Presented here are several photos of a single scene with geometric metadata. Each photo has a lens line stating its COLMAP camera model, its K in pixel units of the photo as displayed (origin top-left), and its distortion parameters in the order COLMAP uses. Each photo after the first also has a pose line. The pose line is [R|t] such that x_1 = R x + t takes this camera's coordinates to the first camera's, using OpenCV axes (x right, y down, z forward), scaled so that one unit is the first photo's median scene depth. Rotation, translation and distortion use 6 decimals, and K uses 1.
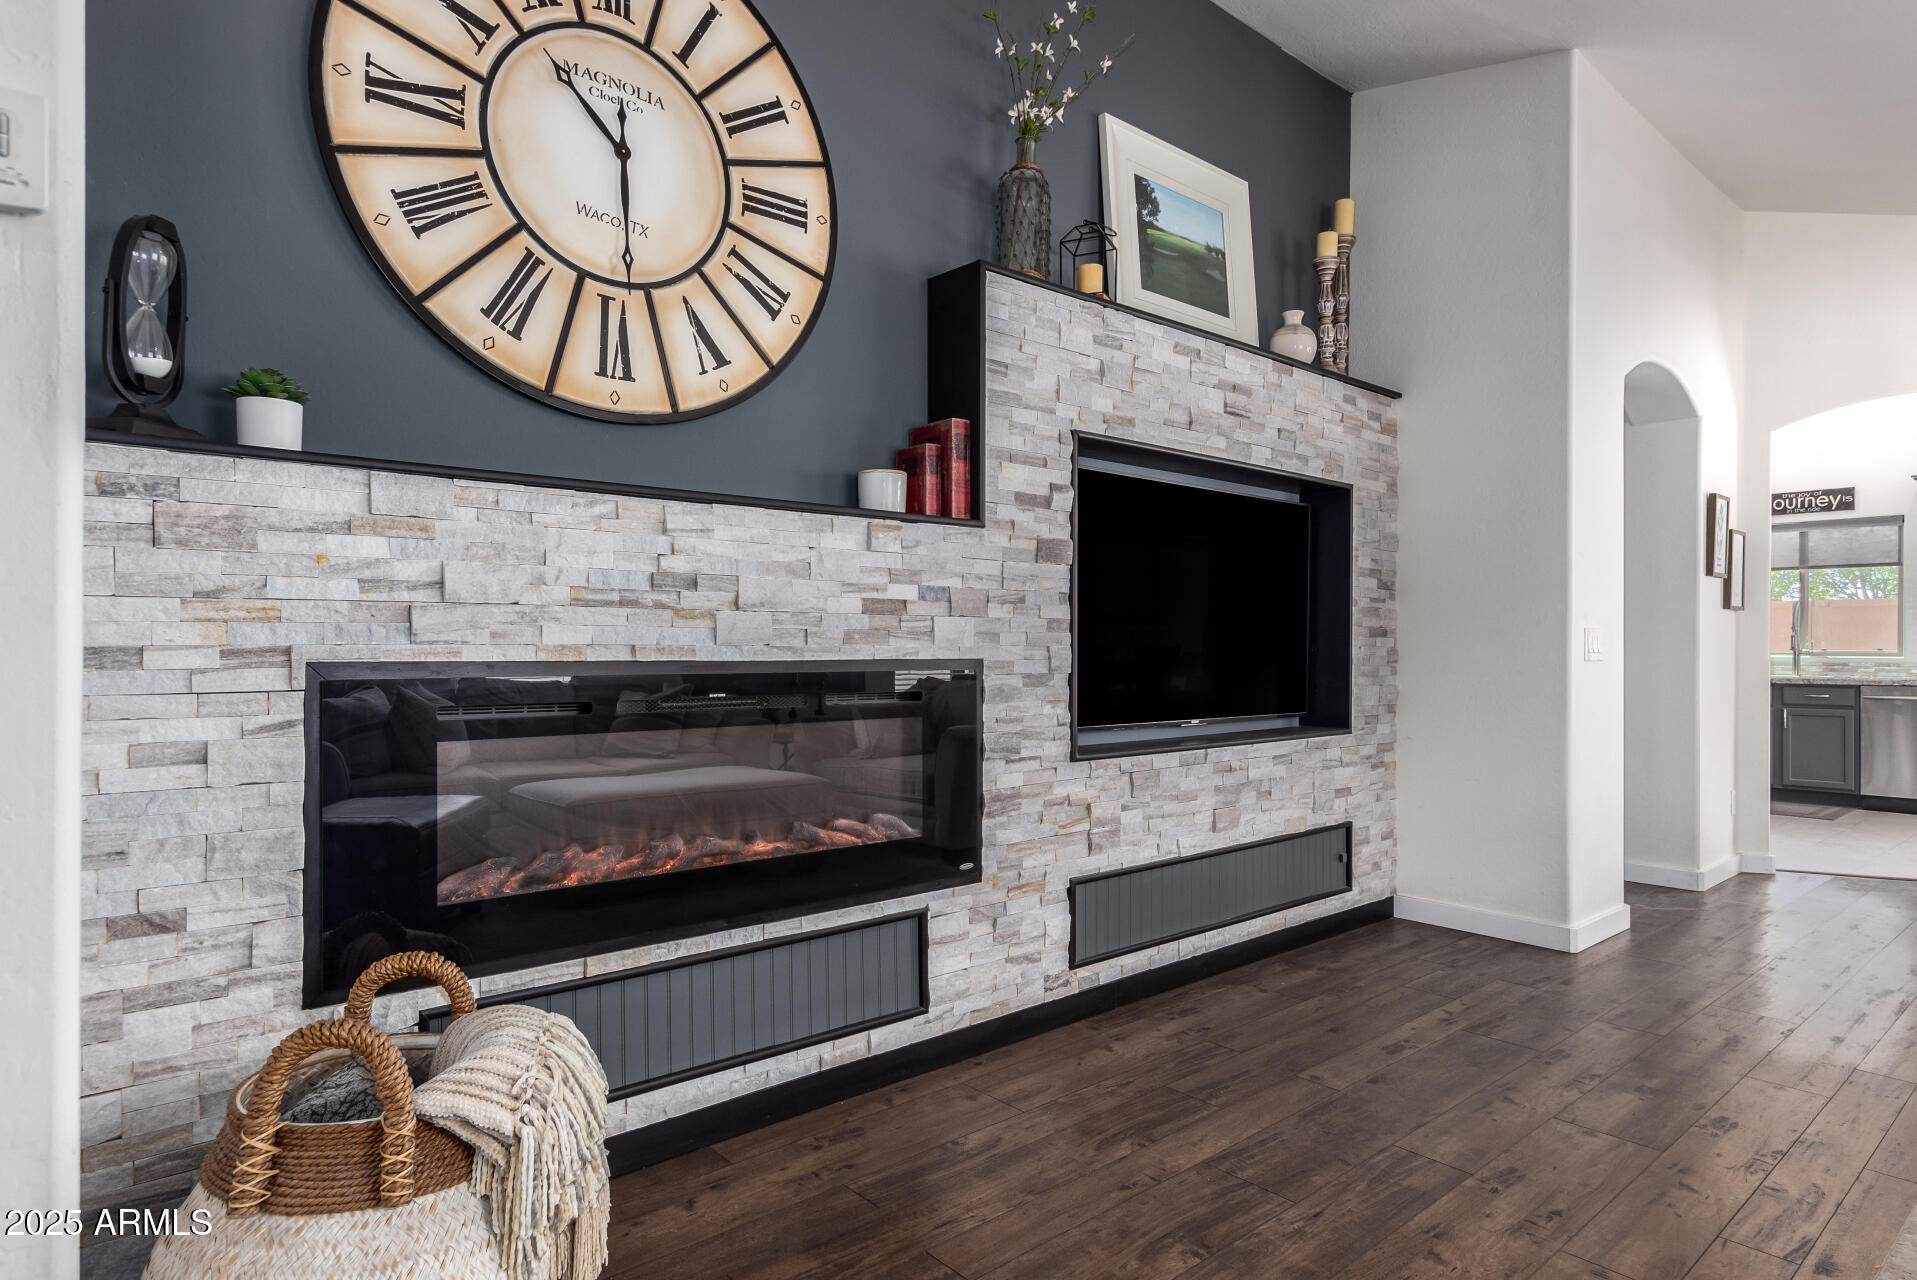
lens RADIAL K [[1063.7, 0, 968.9], [0, 1063.7, 650.2], [0, 0, 1]] dist [0.004761, 0.000913]
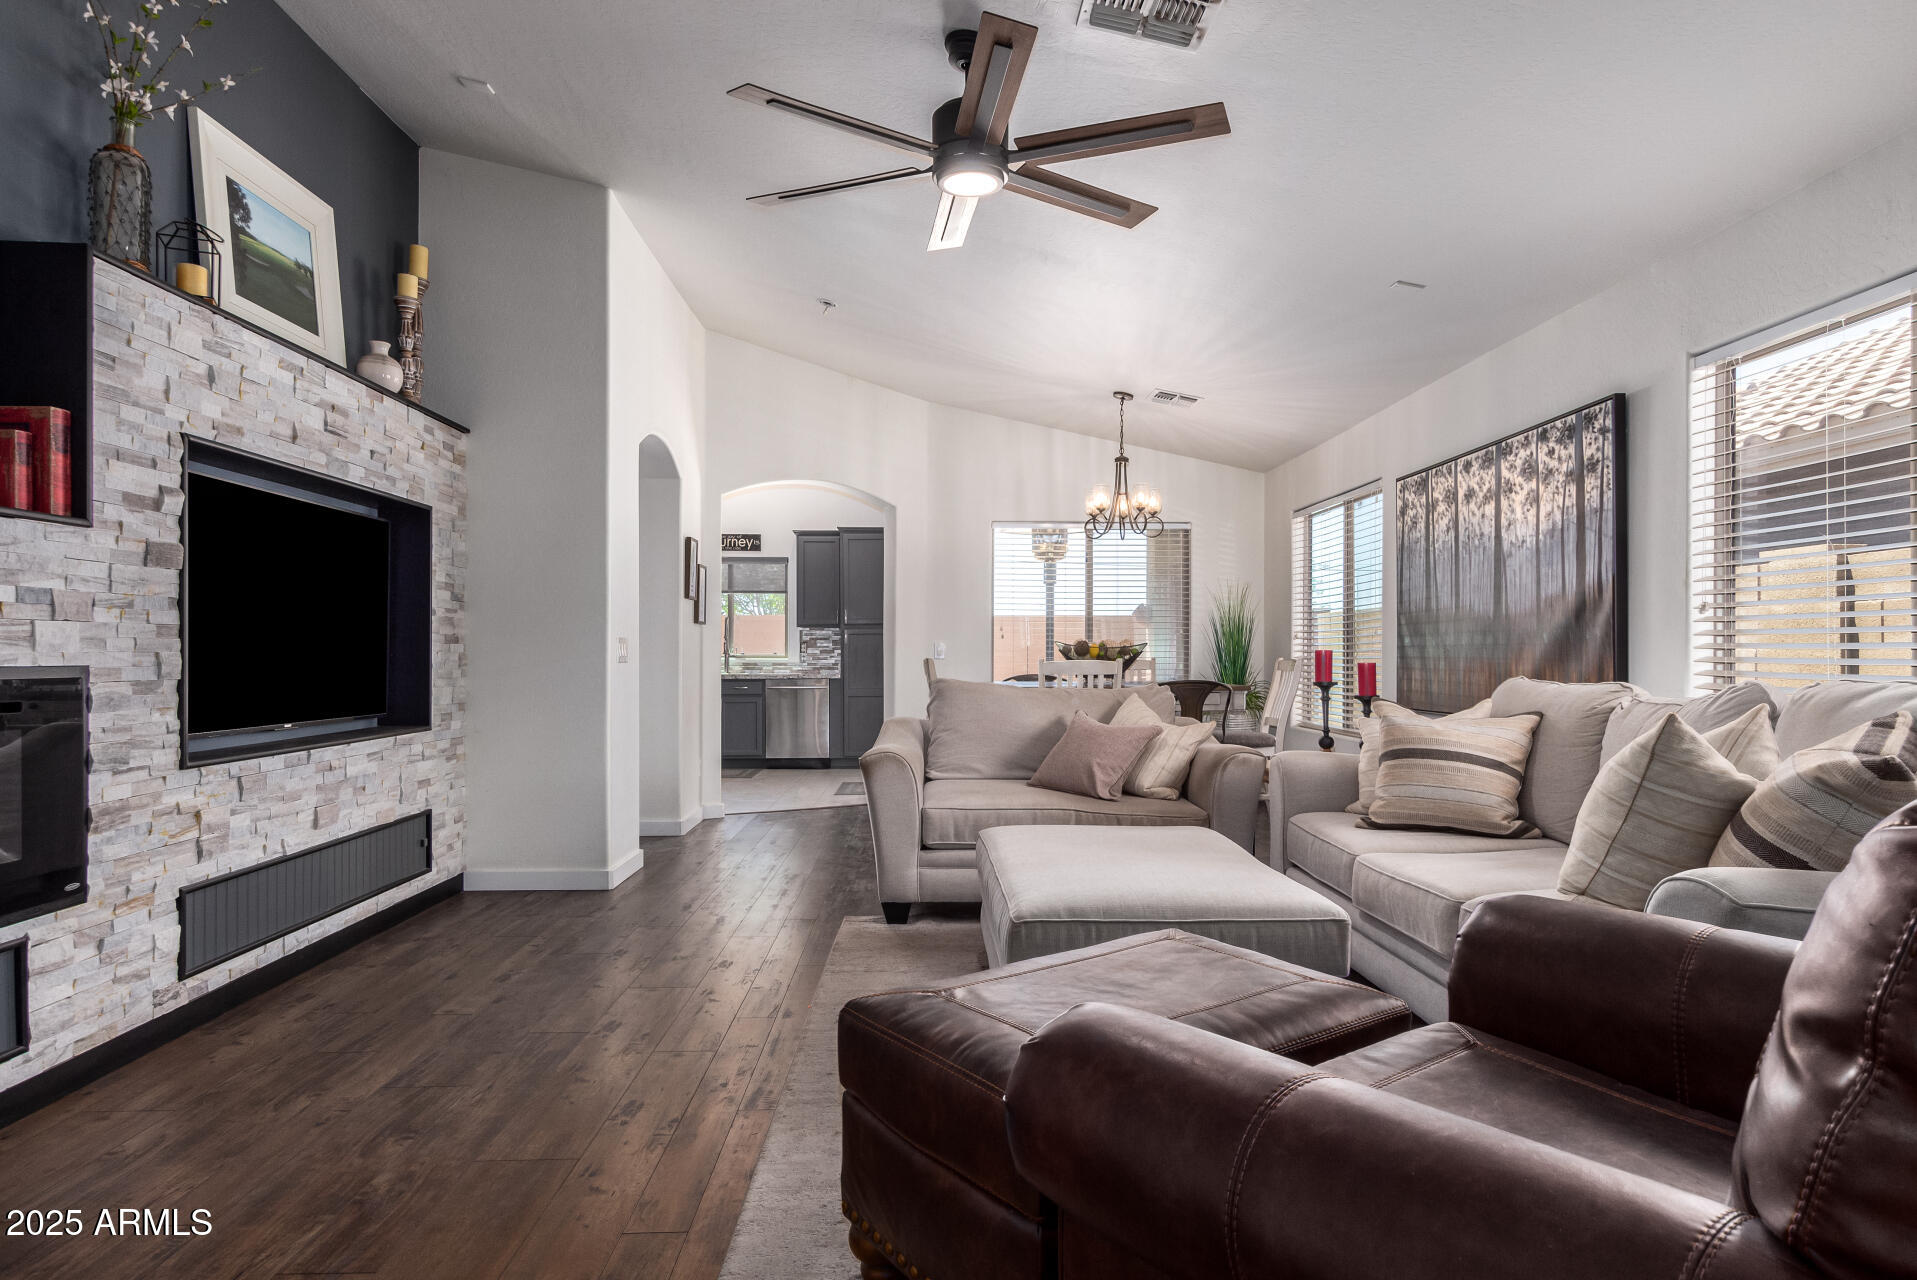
lens RADIAL K [[1063.7, 0, 968.9], [0, 1063.7, 650.2], [0, 0, 1]] dist [0.004761, 0.000913]
pose [[0.624106, 0.001070, 0.781339, -0.220157], [0.001586, 0.999995, -0.002637, -0.001872], [-0.781338, 0.002885, 0.624101, -0.186202]]
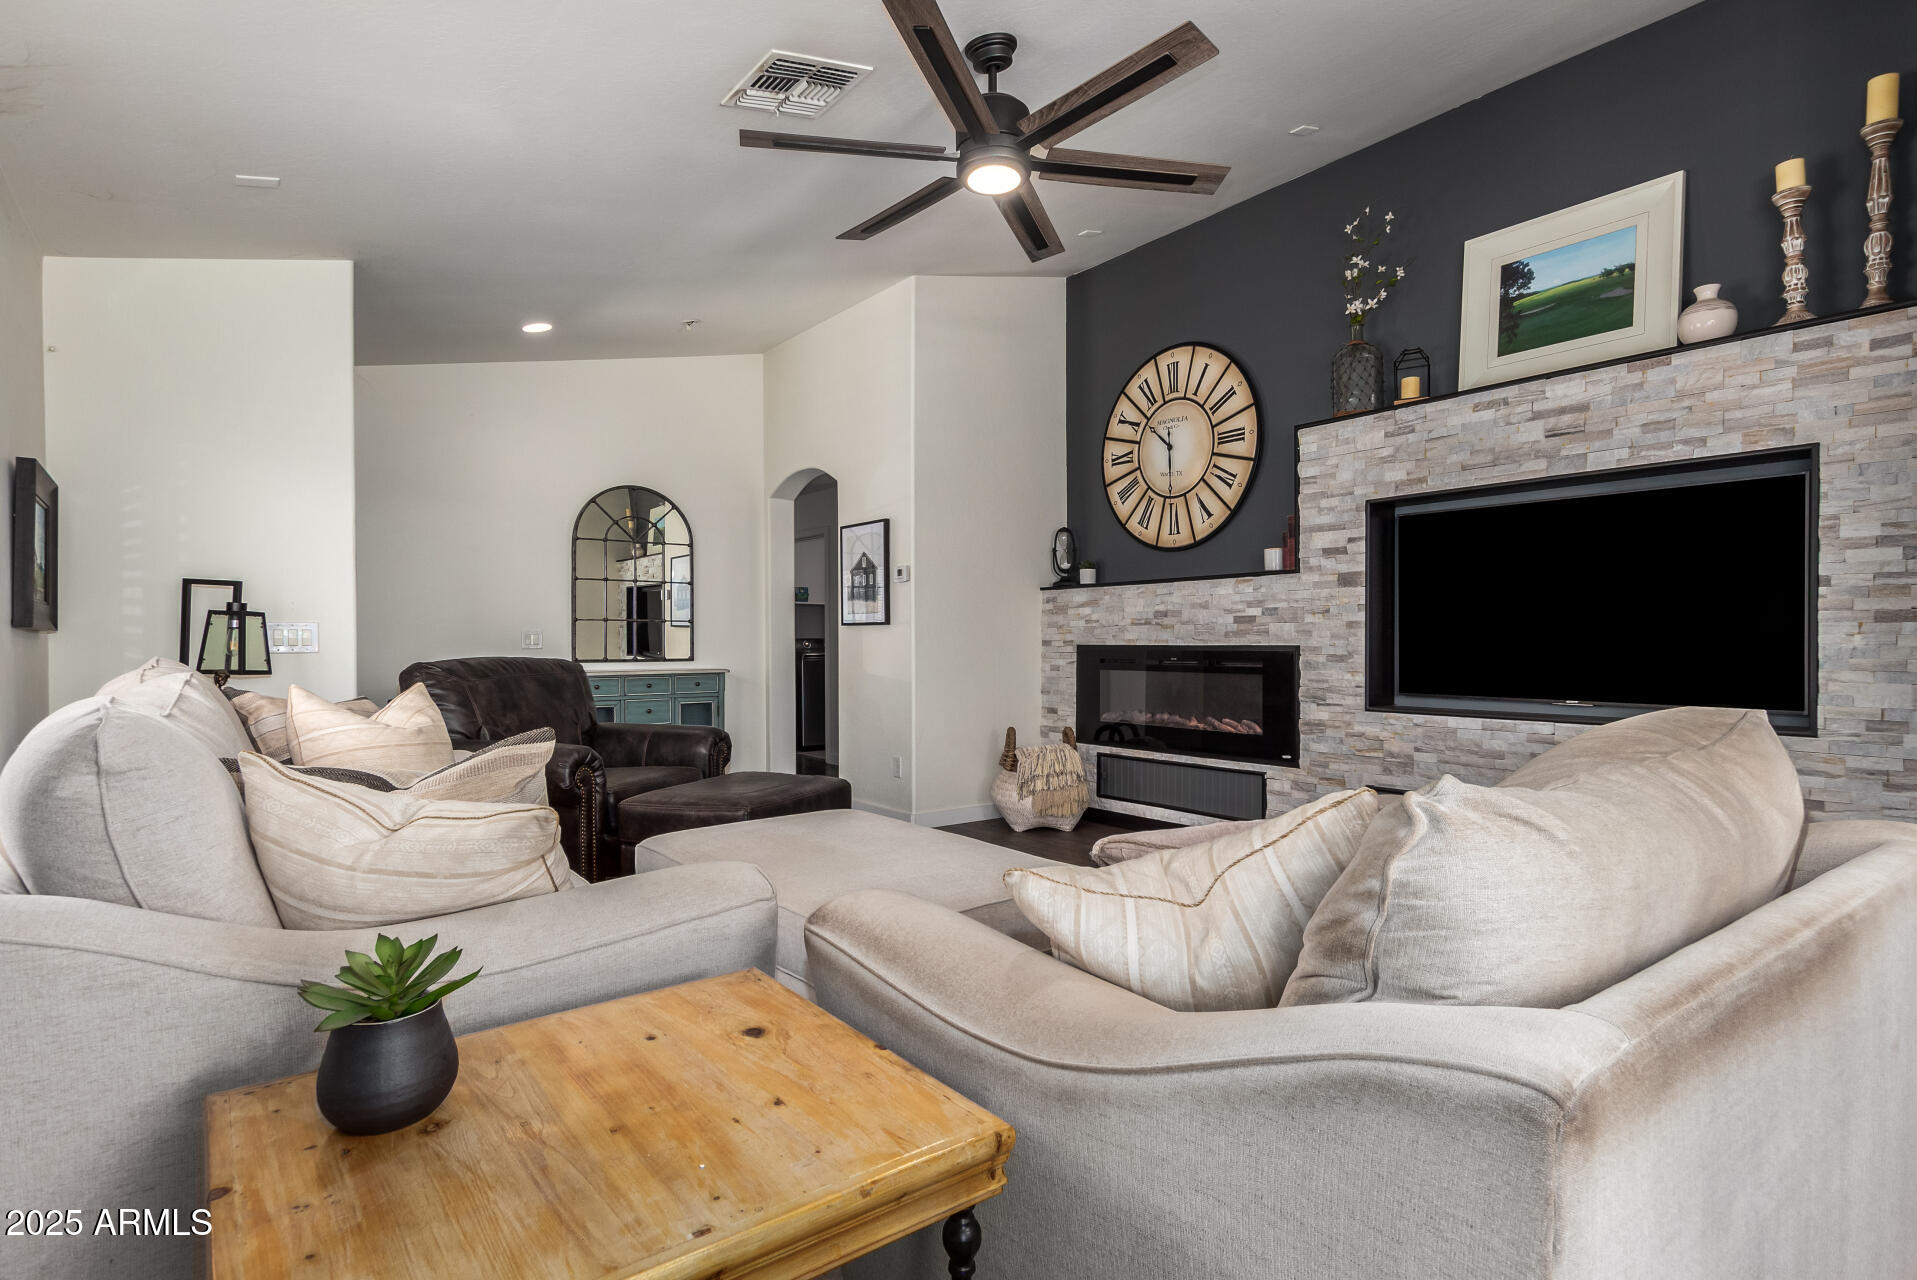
lens RADIAL K [[1111.7, 0, 1004.9], [0, 1111.7, 640.3], [0, 0, 1]] dist [0.000090, 0.000149]
pose [[-0.057627, 0.002206, -0.998336, 1.769474], [0.005989, 0.999980, 0.001863, -0.006331], [0.998320, -0.005872, -0.057639, 0.559804]]
